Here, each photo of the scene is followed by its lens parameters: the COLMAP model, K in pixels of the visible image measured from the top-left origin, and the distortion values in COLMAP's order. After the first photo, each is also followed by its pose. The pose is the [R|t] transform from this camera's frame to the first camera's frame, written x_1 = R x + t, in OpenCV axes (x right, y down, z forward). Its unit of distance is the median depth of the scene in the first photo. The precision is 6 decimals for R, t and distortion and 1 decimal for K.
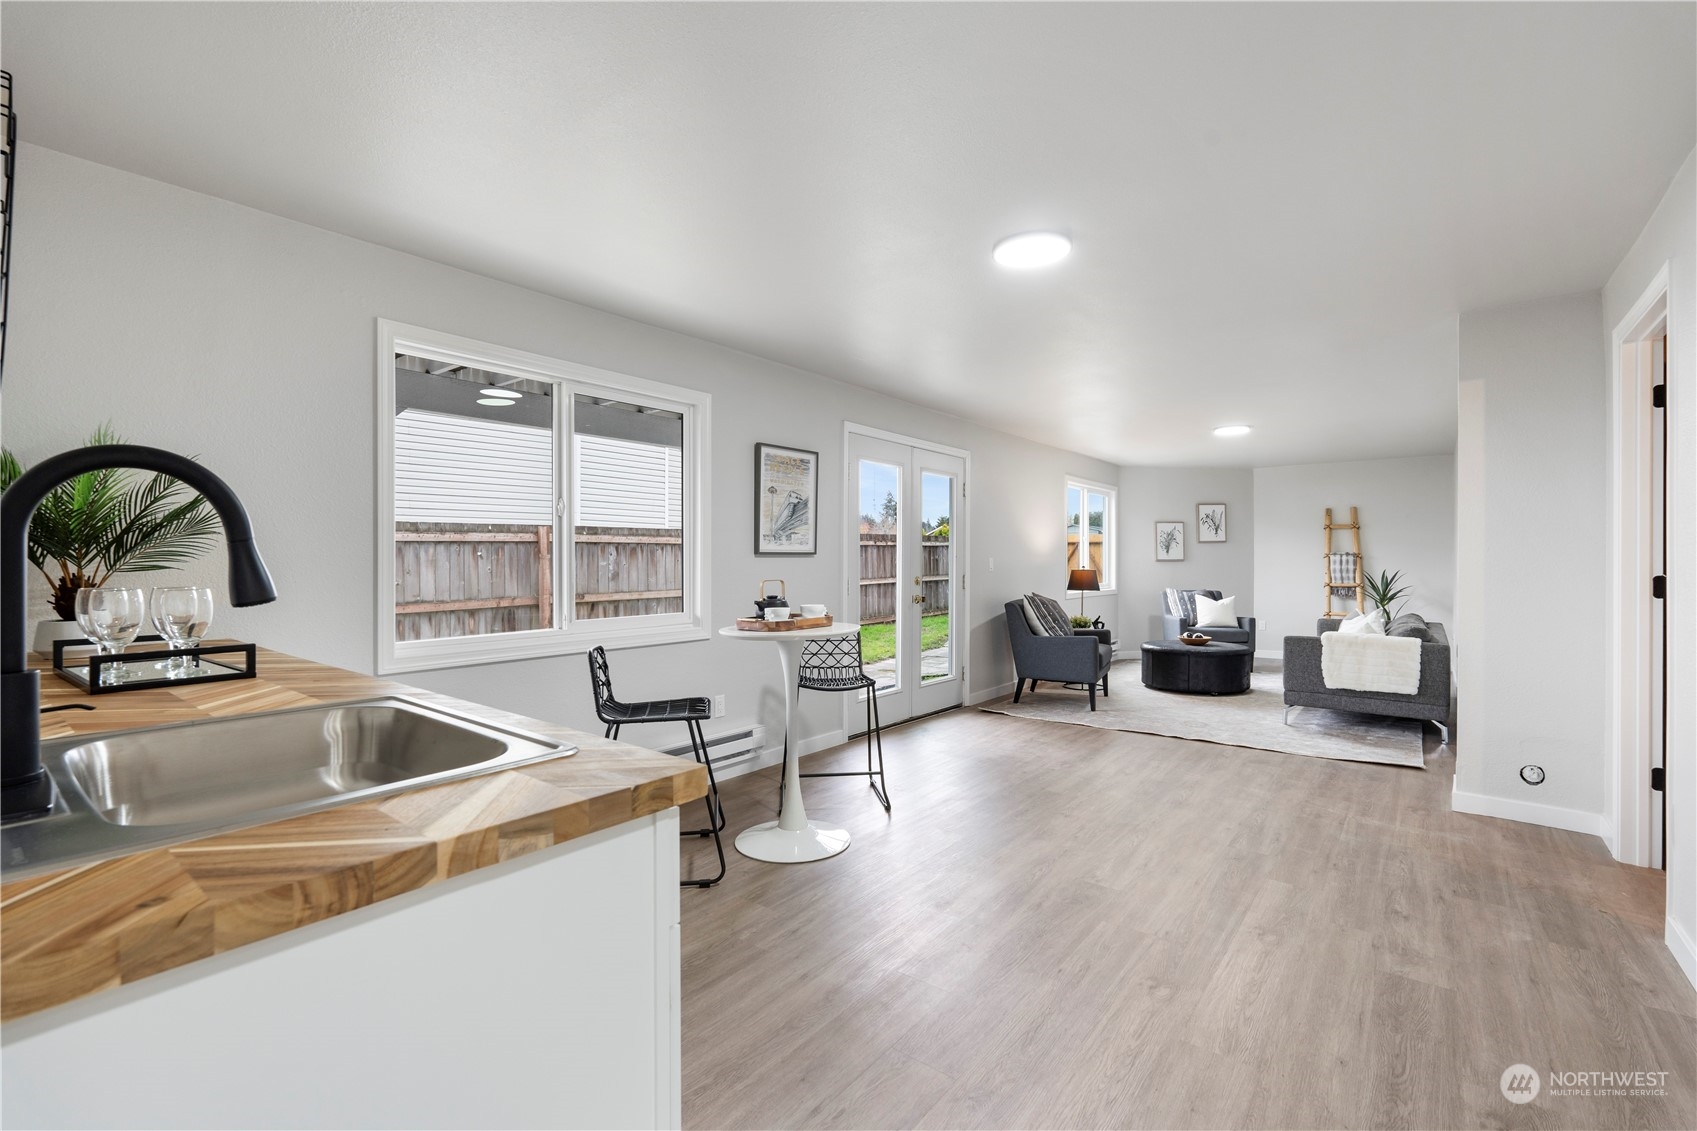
lens RADIAL K [[734.8, 0, 847.8], [0, 734.8, 562.7], [0, 0, 1]] dist [-0.003999, -0.000140]
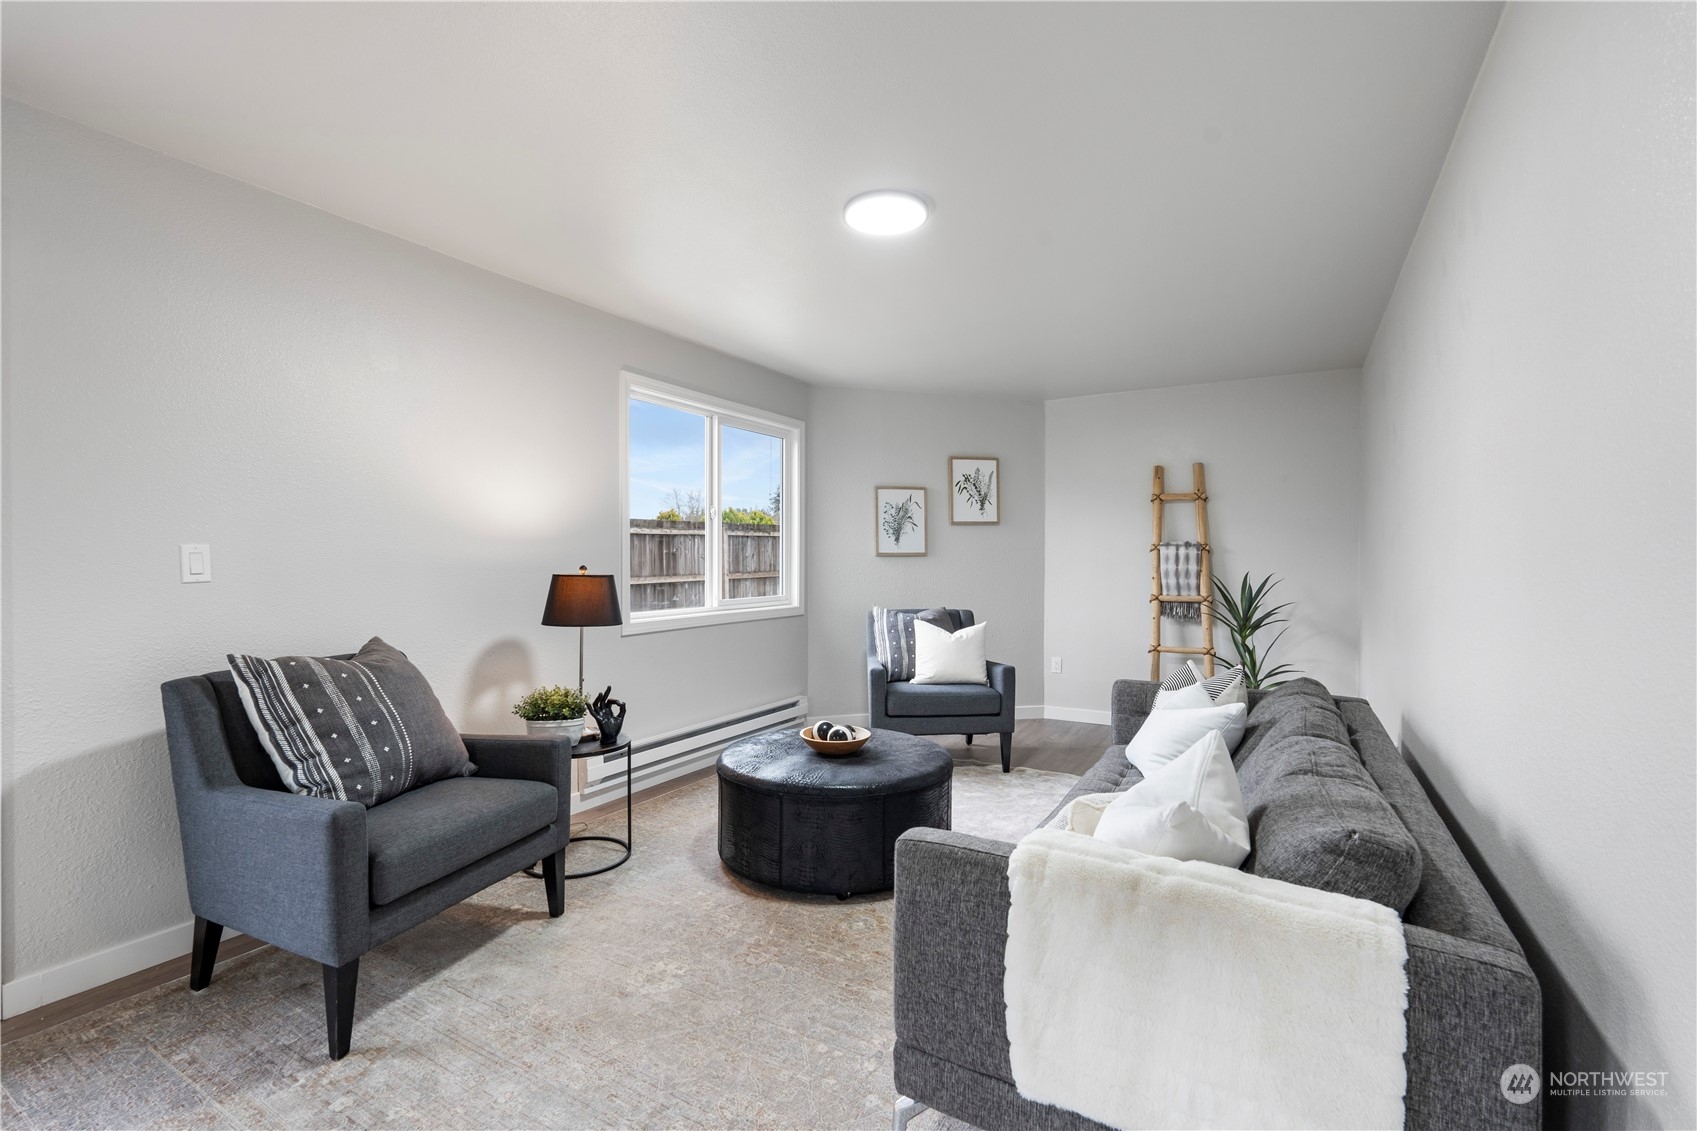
lens RADIAL K [[734.8, 0, 847.8], [0, 734.8, 562.7], [0, 0, 1]] dist [-0.003999, -0.000140]
pose [[0.990957, 0.002690, 0.134150, 0.341530], [-0.003546, 0.999975, 0.006141, -0.000341], [-0.134130, -0.006561, 0.990942, 0.467260]]
